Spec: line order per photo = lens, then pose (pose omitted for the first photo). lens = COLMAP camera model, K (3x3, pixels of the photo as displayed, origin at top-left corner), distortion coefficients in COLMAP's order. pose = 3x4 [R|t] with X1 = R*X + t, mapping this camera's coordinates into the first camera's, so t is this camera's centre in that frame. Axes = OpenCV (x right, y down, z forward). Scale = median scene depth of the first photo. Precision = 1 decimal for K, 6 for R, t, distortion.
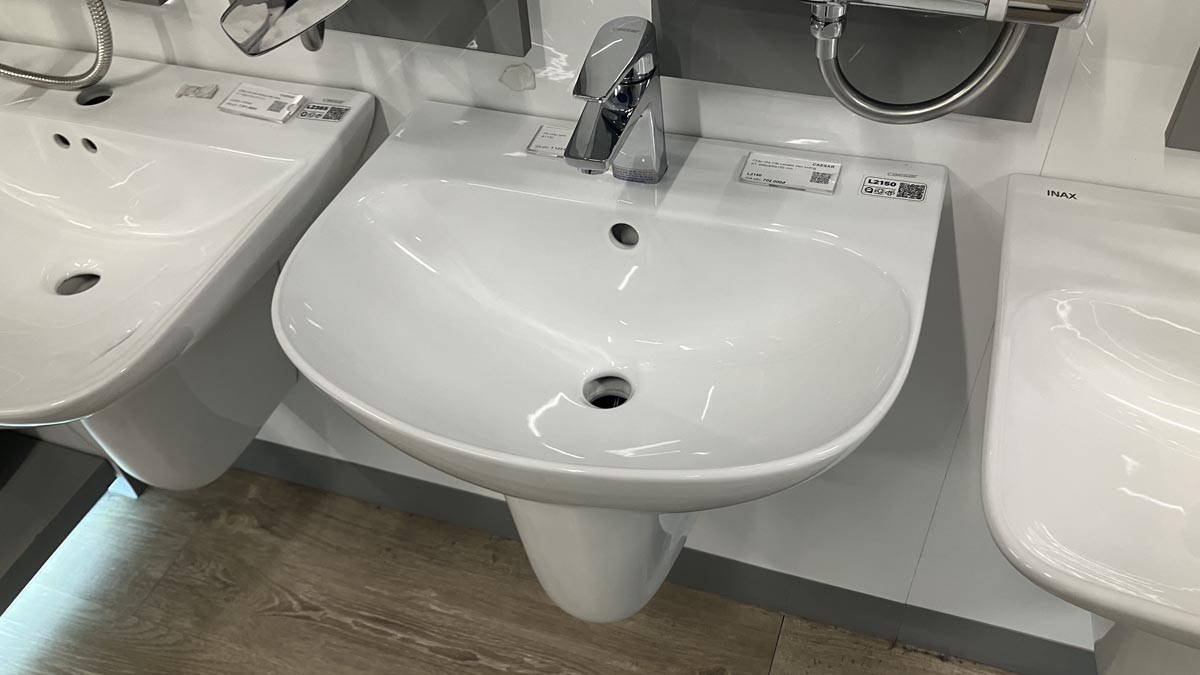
lens RADIAL K [[1006.7, 0, 598.9], [0, 1006.7, 336.4], [0, 0, 1]] dist [-0.015946, 0.043247]
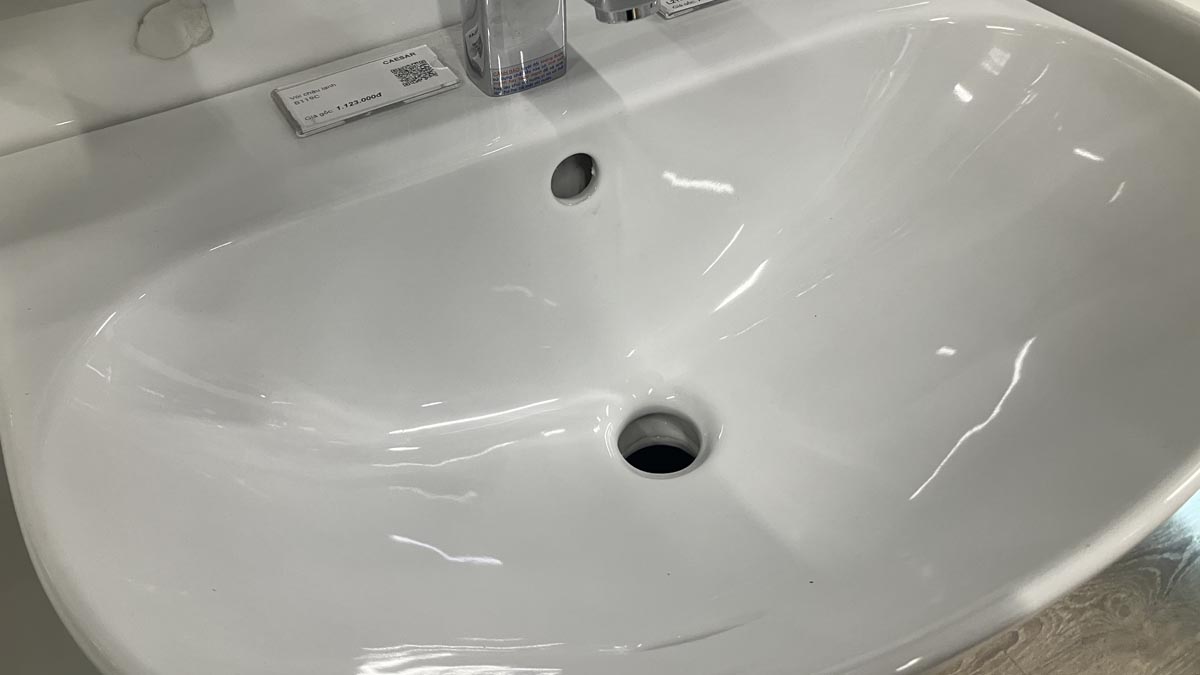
lens RADIAL K [[1006.7, 0, 607.4], [0, 1006.7, 336.4], [0, 0, 1]] dist [-0.015946, 0.043247]
pose [[0.654295, -0.497715, 0.569366, -0.279382], [0.524220, 0.841151, 0.132883, -0.078840], [-0.545061, 0.211529, 0.811273, 0.486710]]
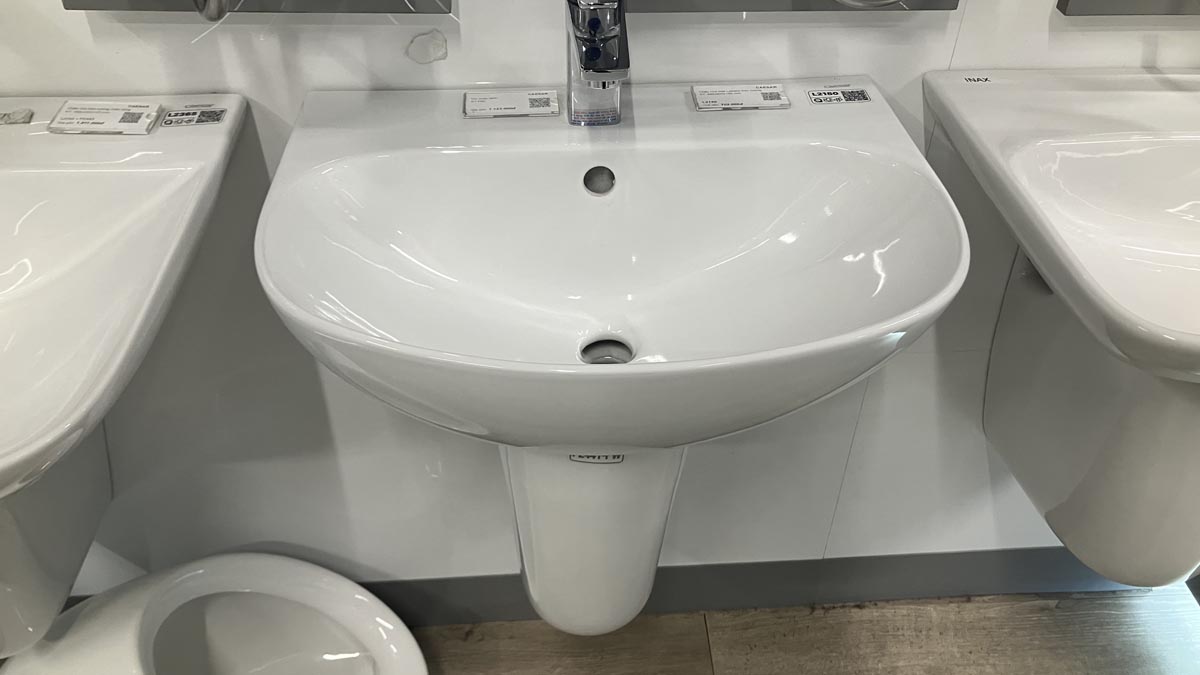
lens RADIAL K [[1006.7, 0, 596.5], [0, 1006.7, 332.4], [0, 0, 1]] dist [-0.015946, 0.043247]
pose [[0.917472, -0.183726, 0.352832, -0.292856], [0.225802, 0.970744, -0.081670, 0.099726], [-0.327504, 0.154600, 0.932116, 0.124260]]
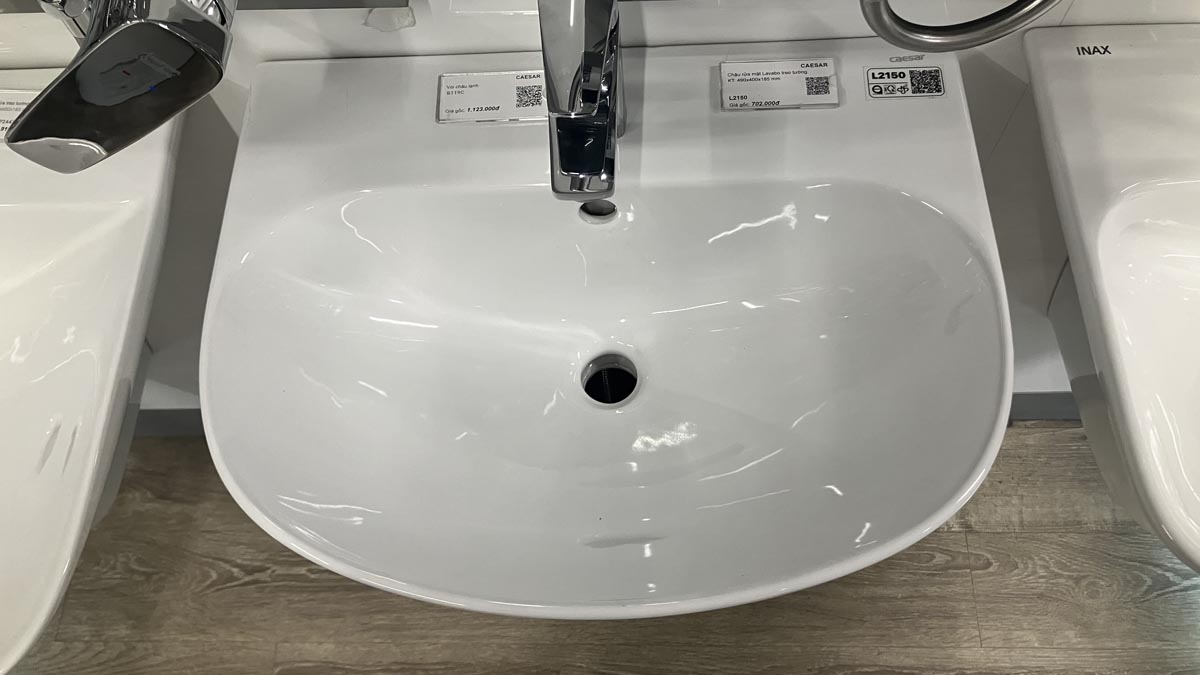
lens RADIAL K [[1006.7, 0, 606.8], [0, 1006.7, 333.4], [0, 0, 1]] dist [-0.015946, 0.043247]
pose [[0.943167, -0.287613, 0.166481, -0.112872], [0.221225, 0.917227, 0.331292, -0.238648], [-0.247984, -0.275634, 0.928725, 0.197959]]
